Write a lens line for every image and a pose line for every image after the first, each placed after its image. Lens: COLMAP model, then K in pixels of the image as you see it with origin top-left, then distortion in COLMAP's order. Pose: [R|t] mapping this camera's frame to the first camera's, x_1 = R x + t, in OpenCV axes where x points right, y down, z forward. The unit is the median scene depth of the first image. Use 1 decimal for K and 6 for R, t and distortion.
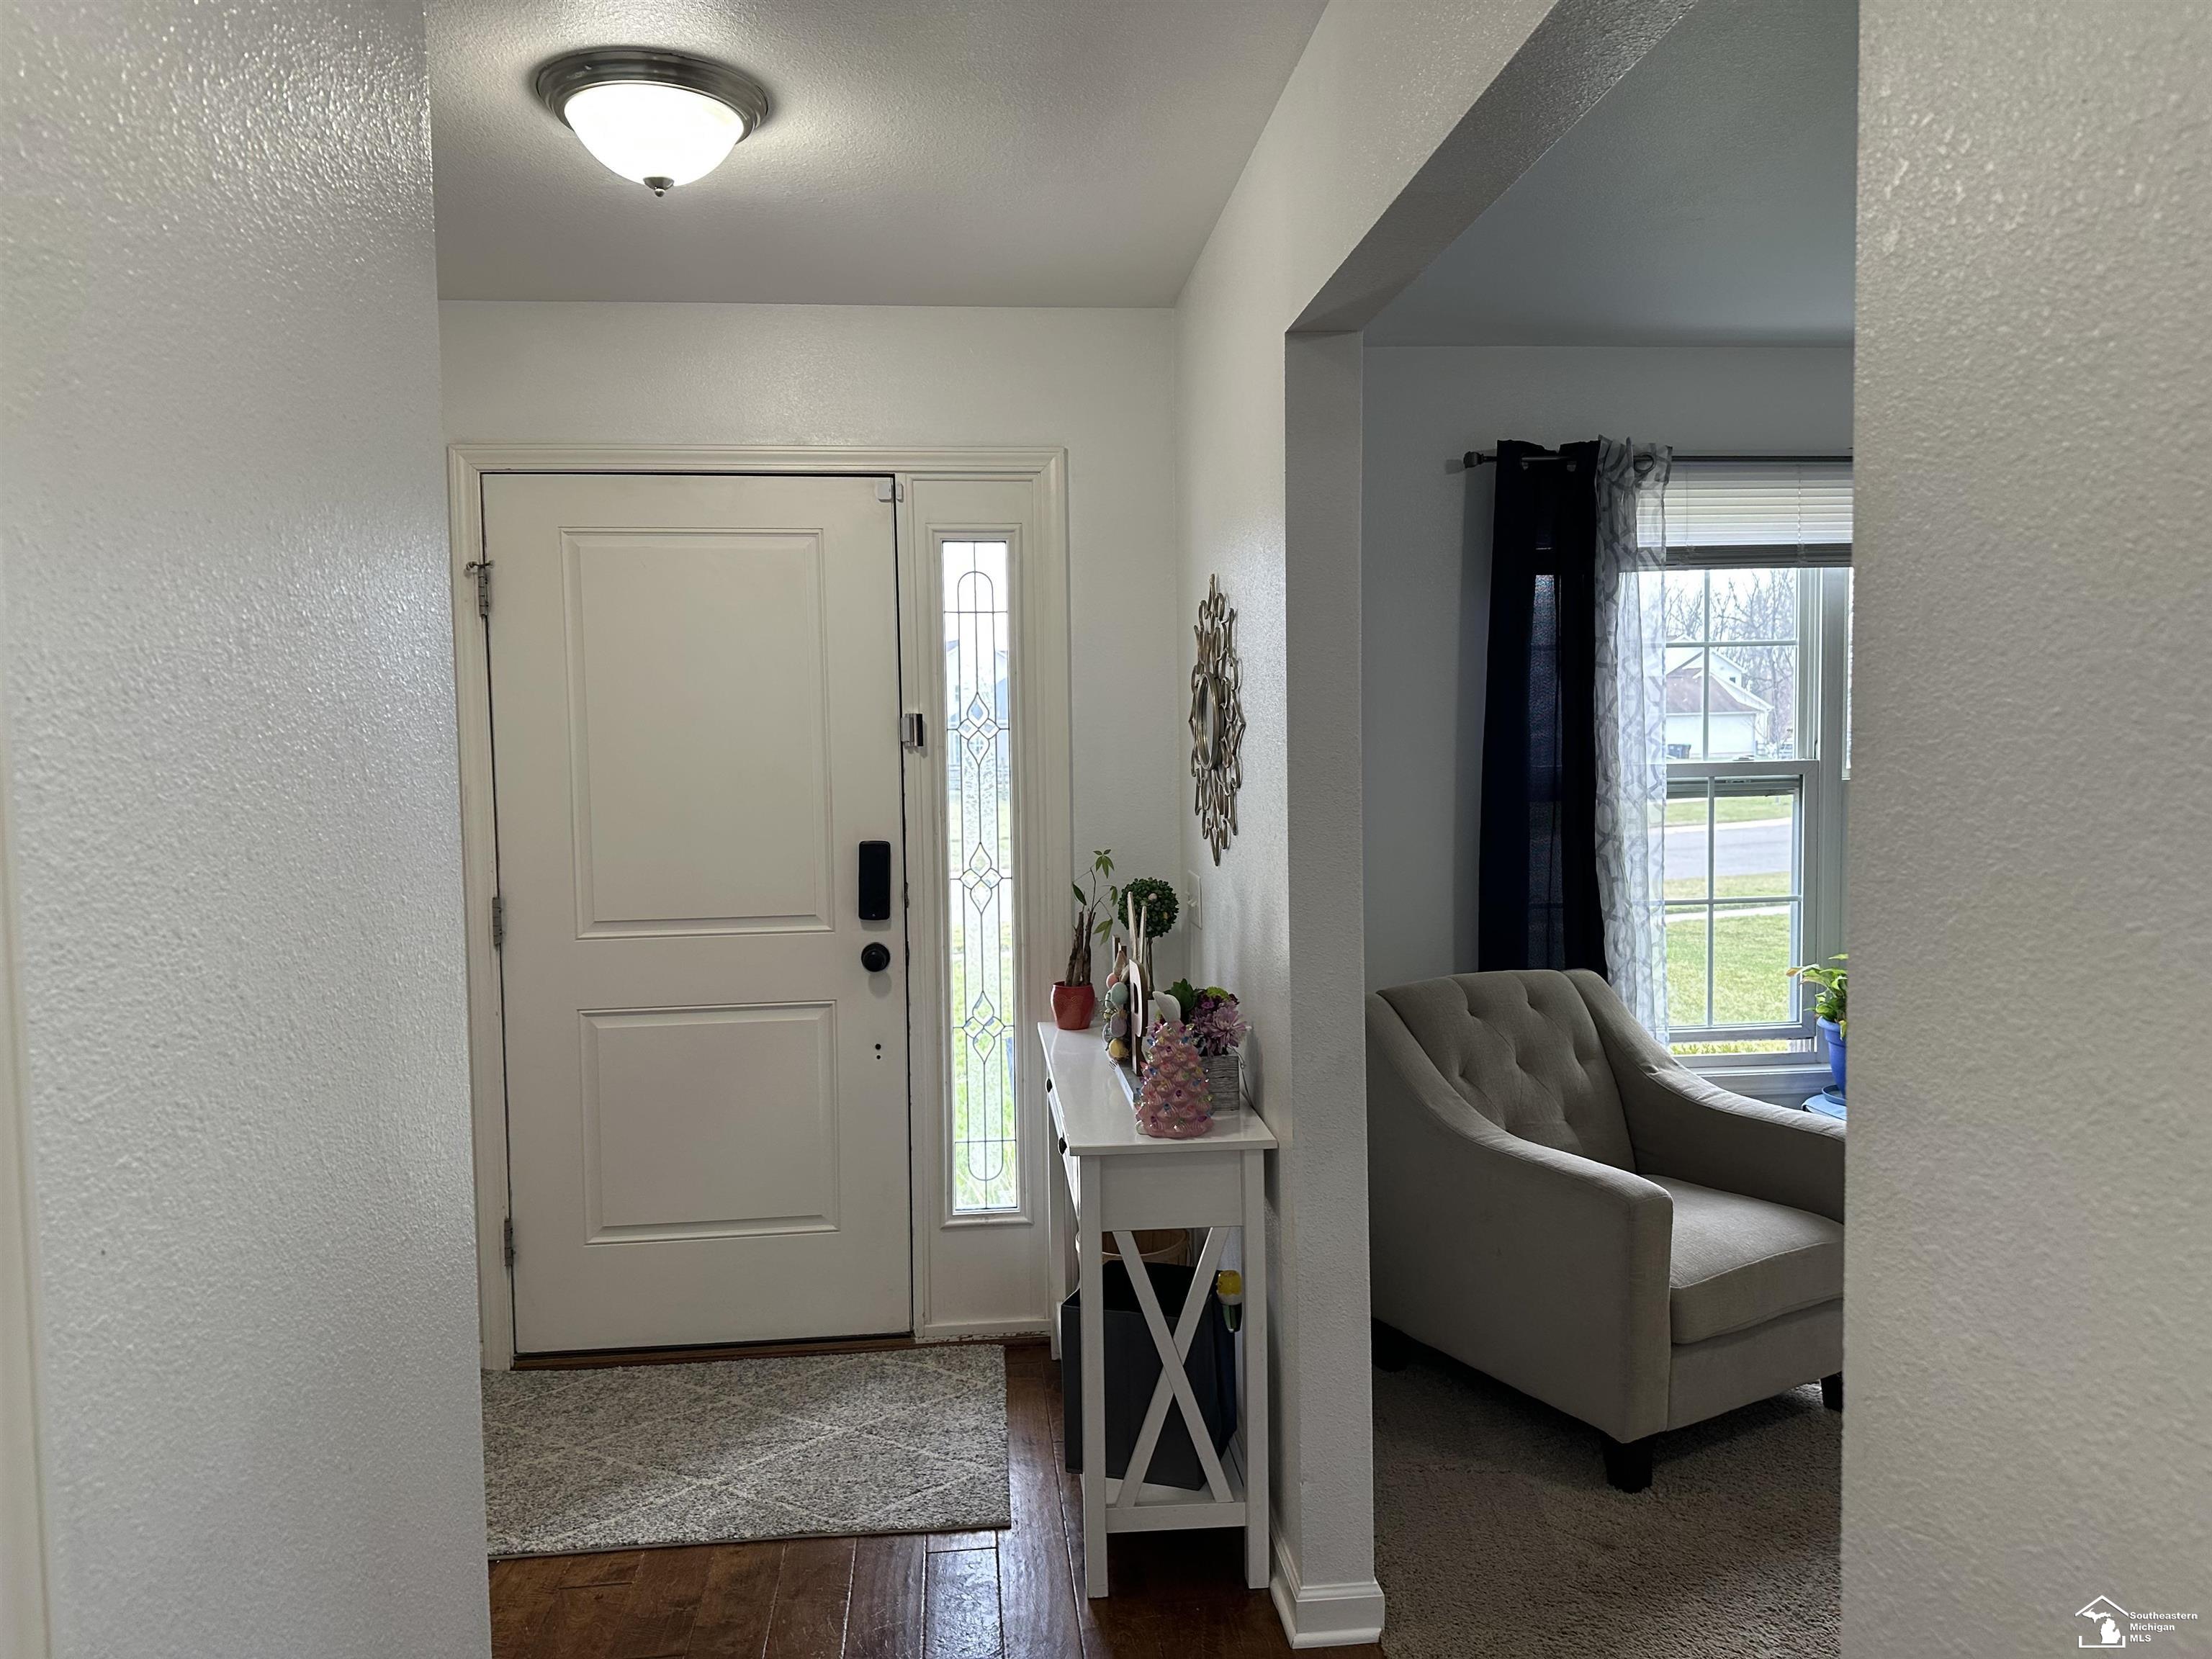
lens RADIAL K [[1539.4, 0, 1106.0], [0, 1539.4, 829.5], [0, 0, 1]] dist [0.073509, -0.073656]
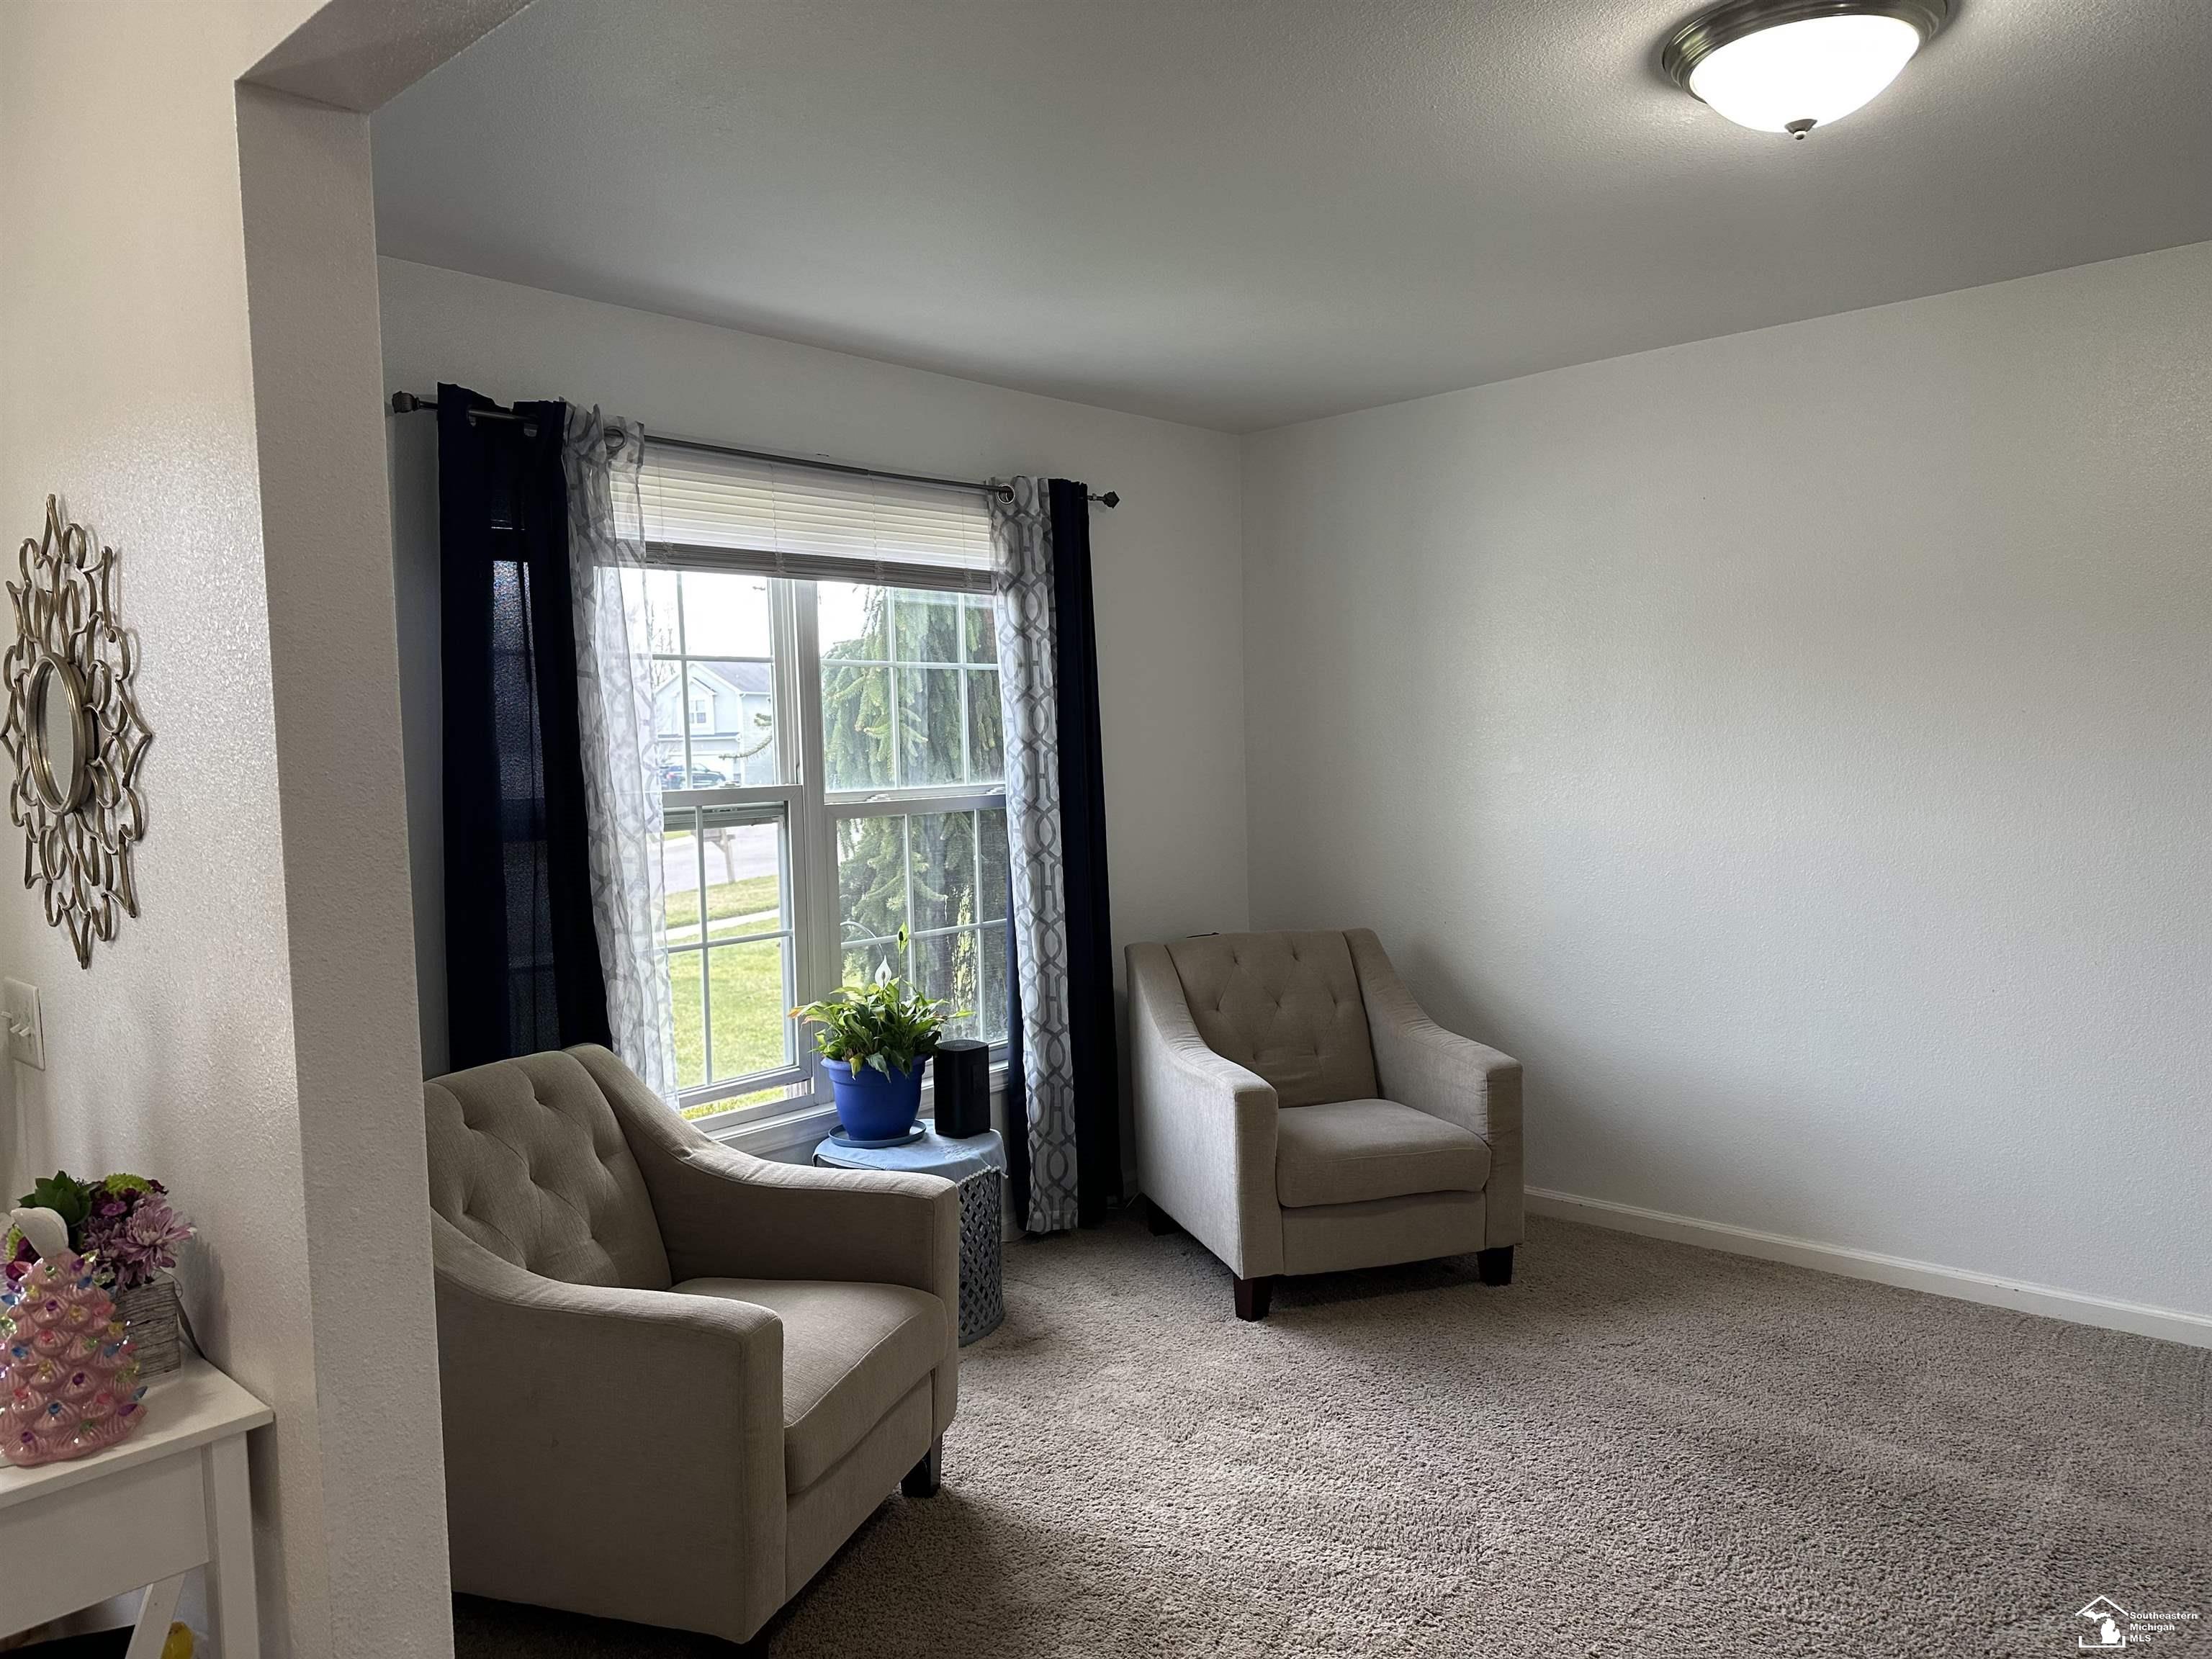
lens RADIAL K [[1539.4, 0, 1106.0], [0, 1539.4, 829.5], [0, 0, 1]] dist [0.073509, -0.073656]
pose [[0.743603, -0.045294, 0.667085, -0.031104], [0.062444, 0.998047, -0.001840, -0.004350], [-0.665699, 0.043024, 0.744979, 0.202098]]
